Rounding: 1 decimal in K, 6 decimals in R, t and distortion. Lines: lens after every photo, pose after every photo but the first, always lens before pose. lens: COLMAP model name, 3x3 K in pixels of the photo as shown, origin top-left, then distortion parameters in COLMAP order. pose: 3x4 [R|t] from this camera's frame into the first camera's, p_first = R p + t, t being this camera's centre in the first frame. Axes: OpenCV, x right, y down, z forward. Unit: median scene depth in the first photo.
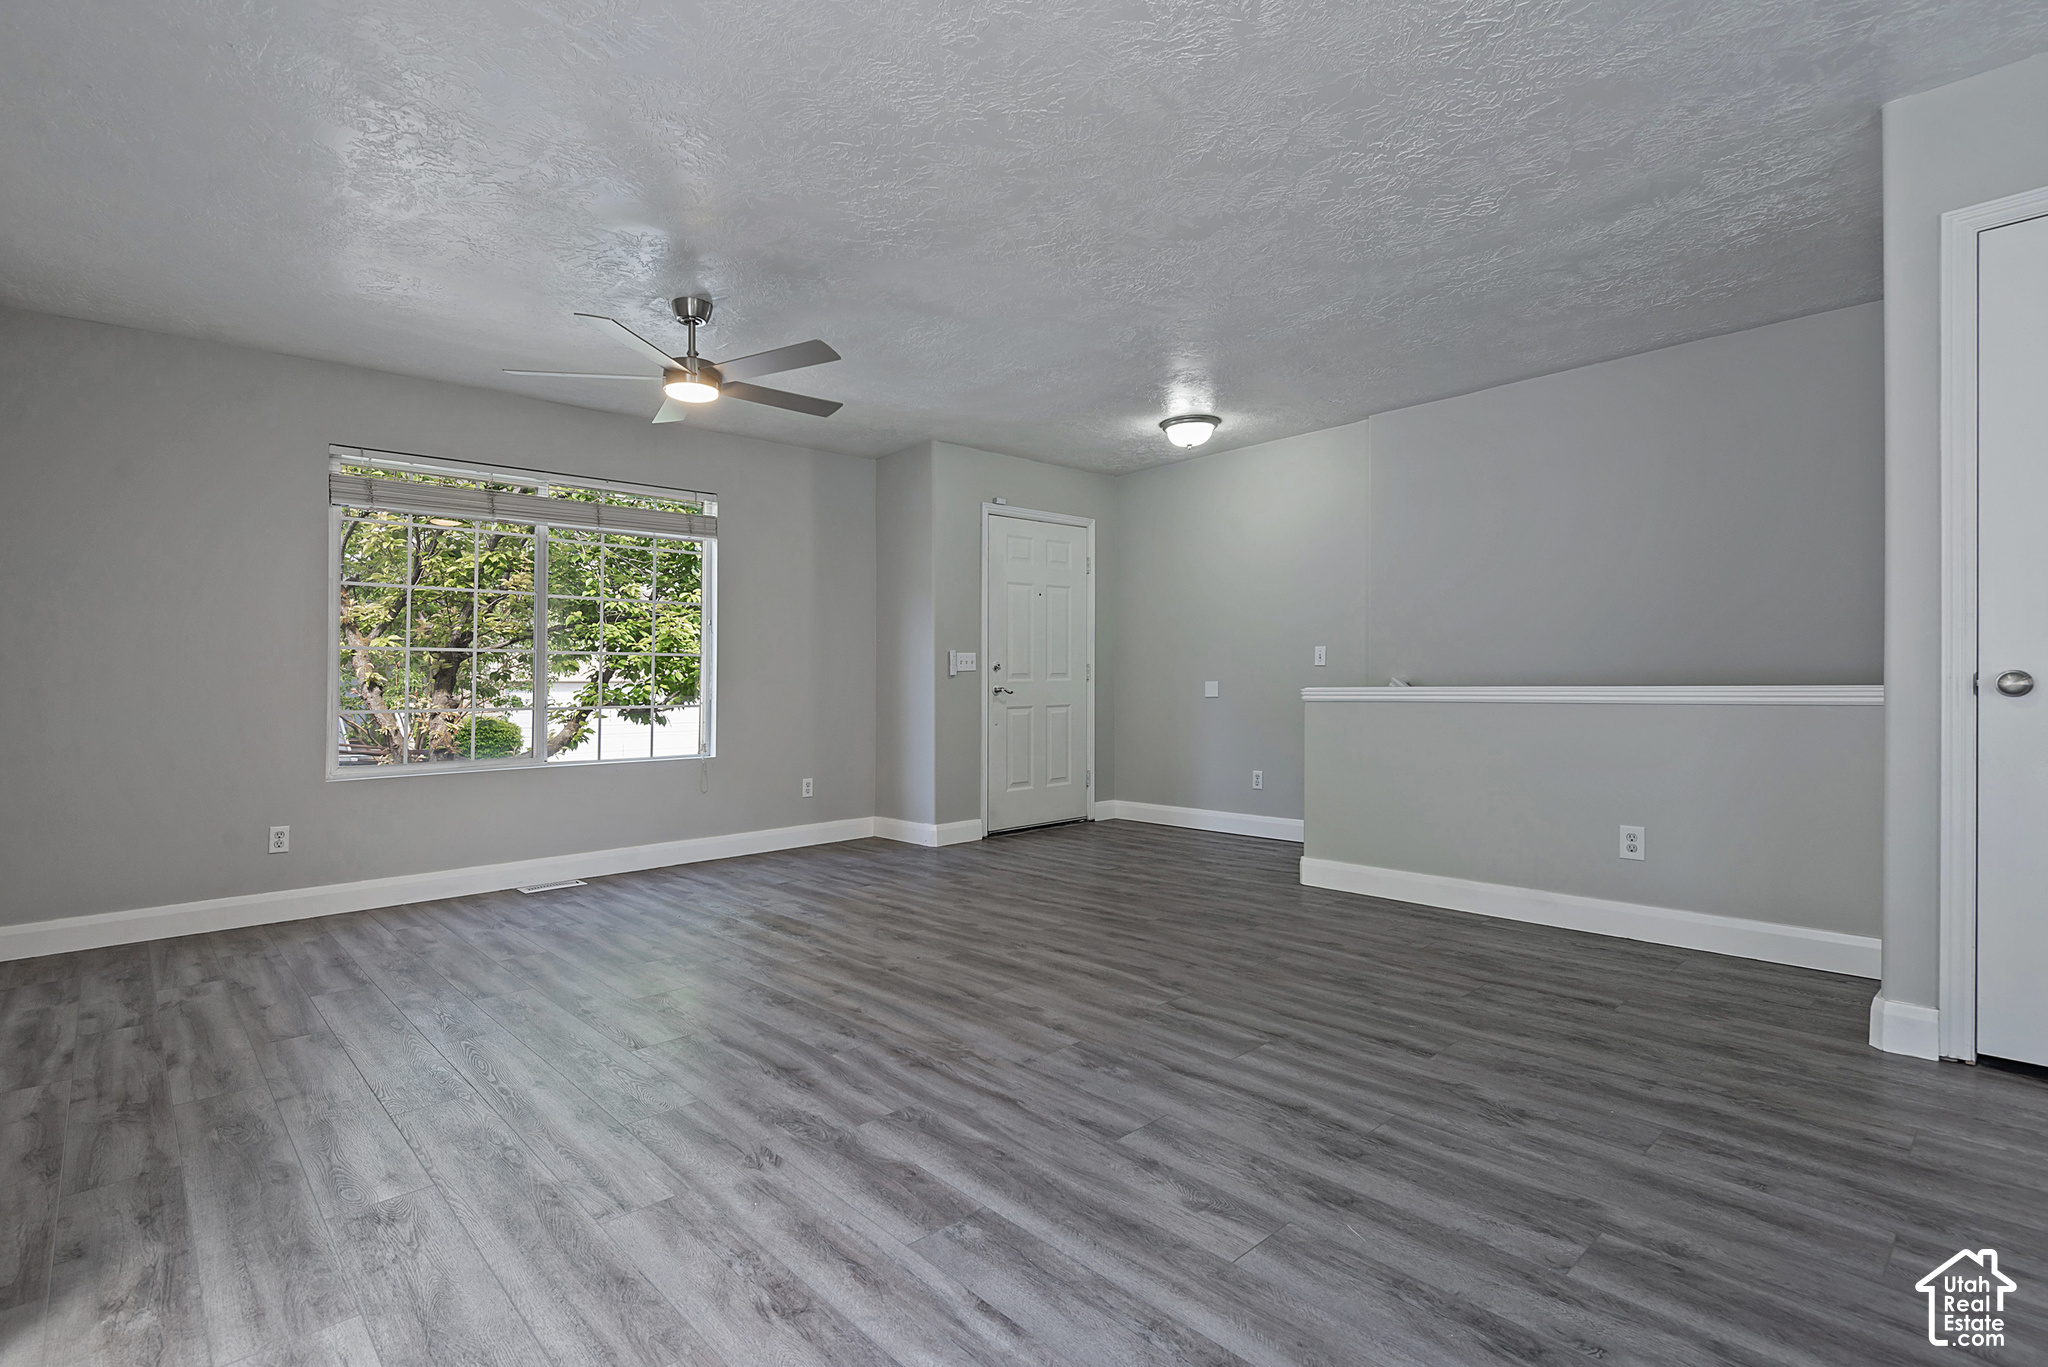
lens RADIAL K [[959.4, 0, 1035.8], [0, 959.4, 676.2], [0, 0, 1]] dist [0.011885, -0.006399]
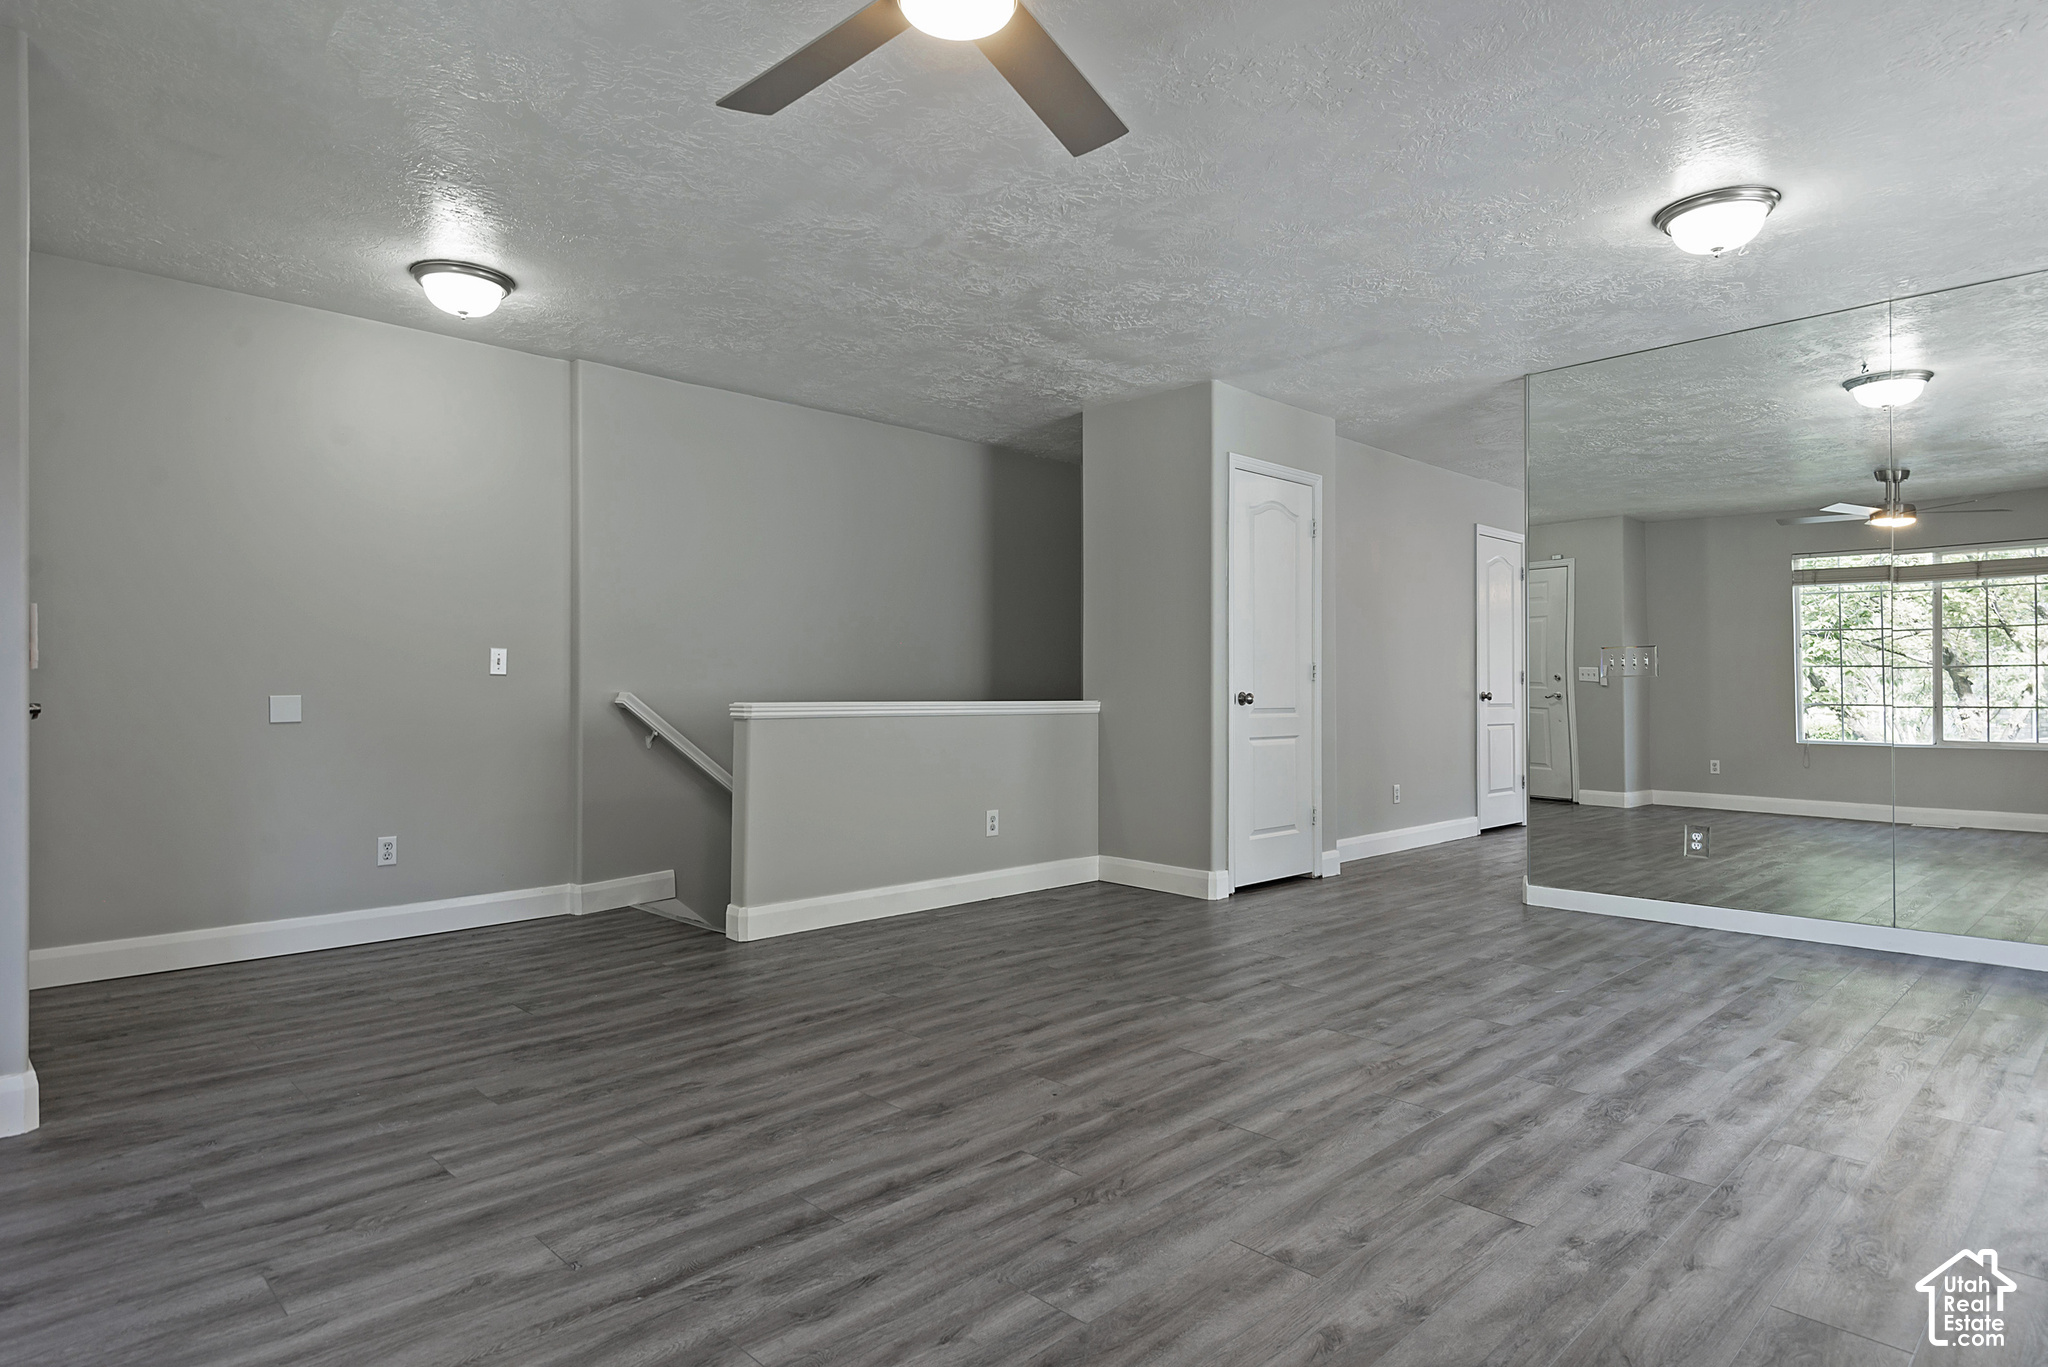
lens RADIAL K [[1099.8, 0, 1019.5], [0, 1099.8, 702.8], [0, 0, 1]] dist [0.019106, -0.007659]
pose [[0.008475, 0.000707, 0.999964, -1.226498], [-0.005605, 0.999984, -0.000659, 0.020143], [-0.999948, -0.005599, 0.008479, 1.378478]]
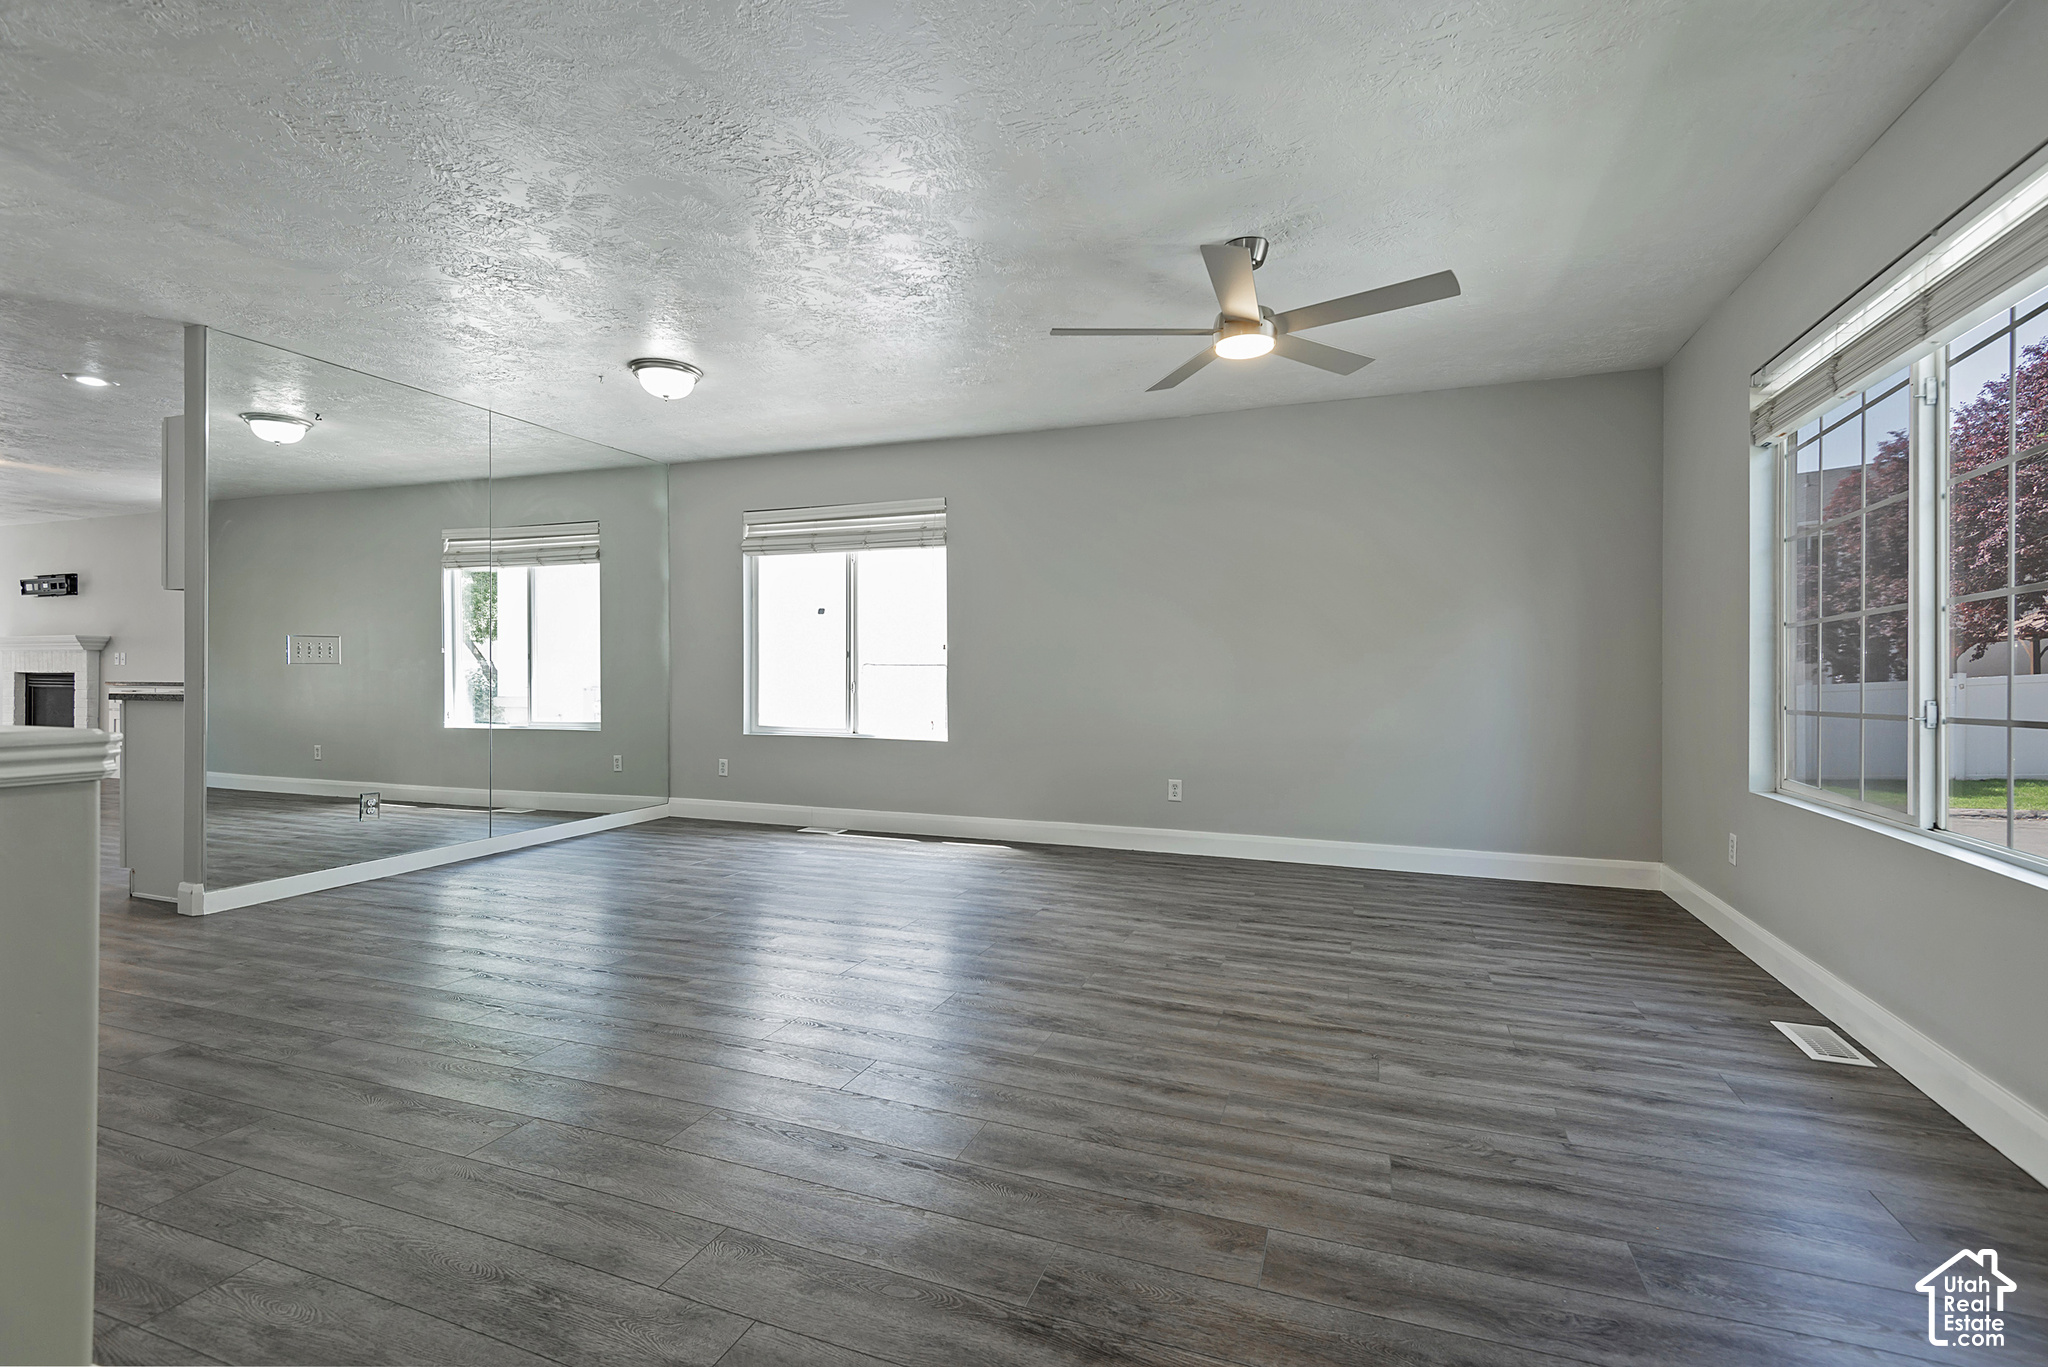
lens RADIAL K [[959.4, 0, 986.9], [0, 959.4, 664.0], [0, 0, 1]] dist [0.011885, -0.006399]
pose [[-0.918594, 0.010342, -0.395066, 0.289887], [0.013986, 0.999882, -0.006344, -0.003627], [0.394954, -0.011353, -0.918631, 2.452462]]
